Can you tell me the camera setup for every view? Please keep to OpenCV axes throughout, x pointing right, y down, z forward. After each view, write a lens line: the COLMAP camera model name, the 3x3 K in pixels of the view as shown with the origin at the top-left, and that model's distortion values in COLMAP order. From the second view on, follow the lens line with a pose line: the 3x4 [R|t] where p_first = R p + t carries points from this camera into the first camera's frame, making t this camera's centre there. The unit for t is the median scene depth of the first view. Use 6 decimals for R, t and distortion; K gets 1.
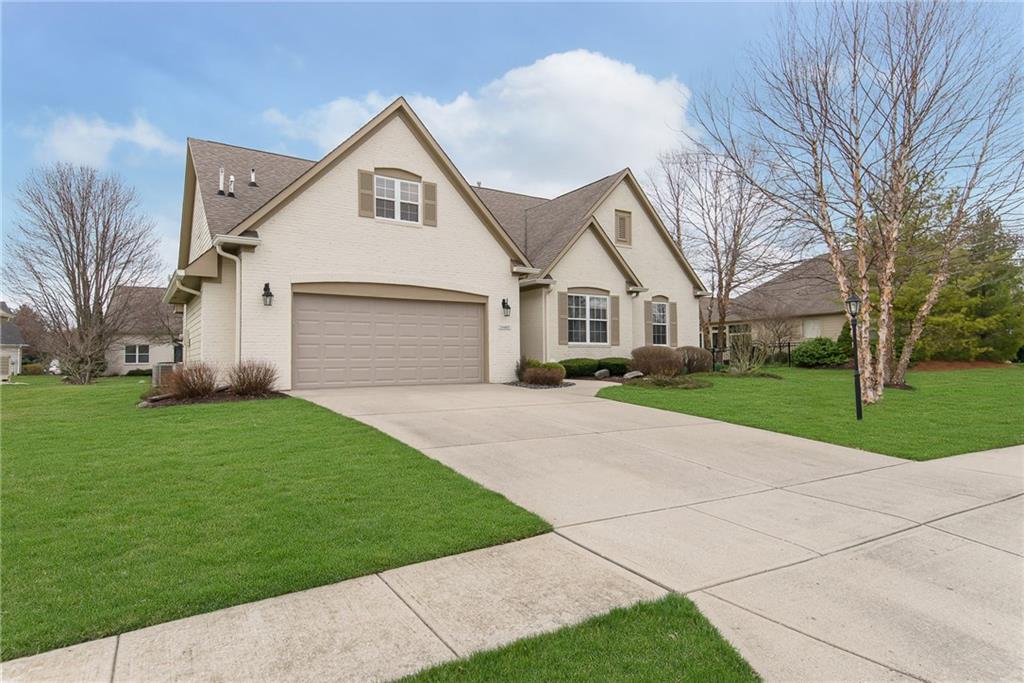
lens RADIAL K [[553.6, 0, 531.3], [0, 553.6, 309.9], [0, 0, 1]] dist [0.051276, 0.000423]
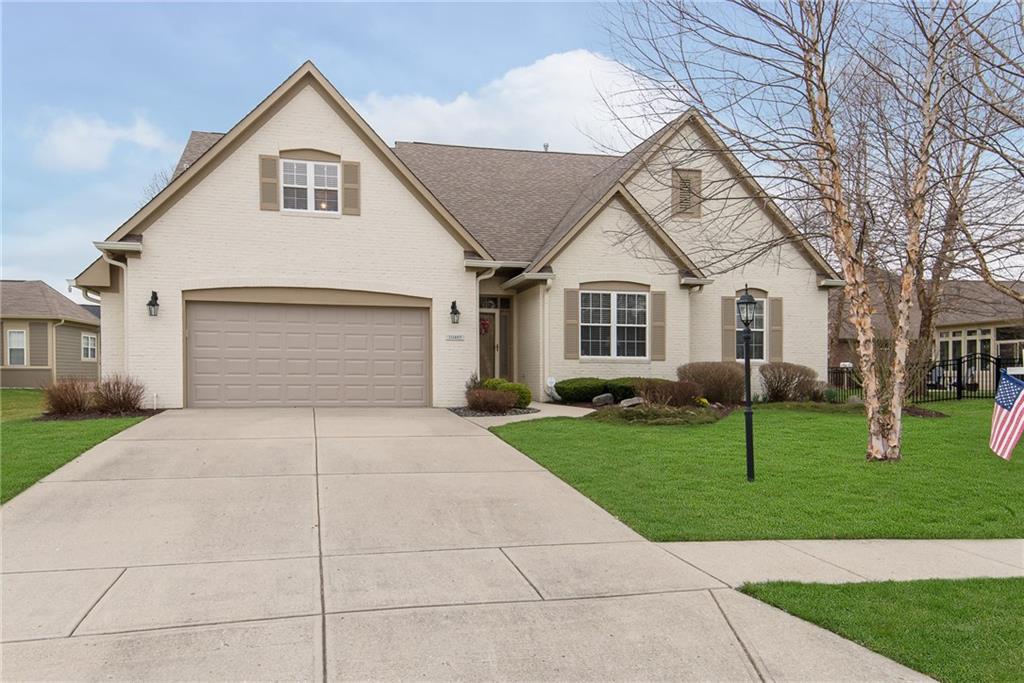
lens RADIAL K [[724.4, 0, 512.0], [0, 724.4, 341.5], [0, 0, 1]] dist [0.063571, 0.001495]
pose [[0.932996, 0.000613, -0.359886, 0.420638], [0.016483, 0.998876, 0.044434, -0.007856], [0.359509, -0.047389, 0.931938, 0.069065]]
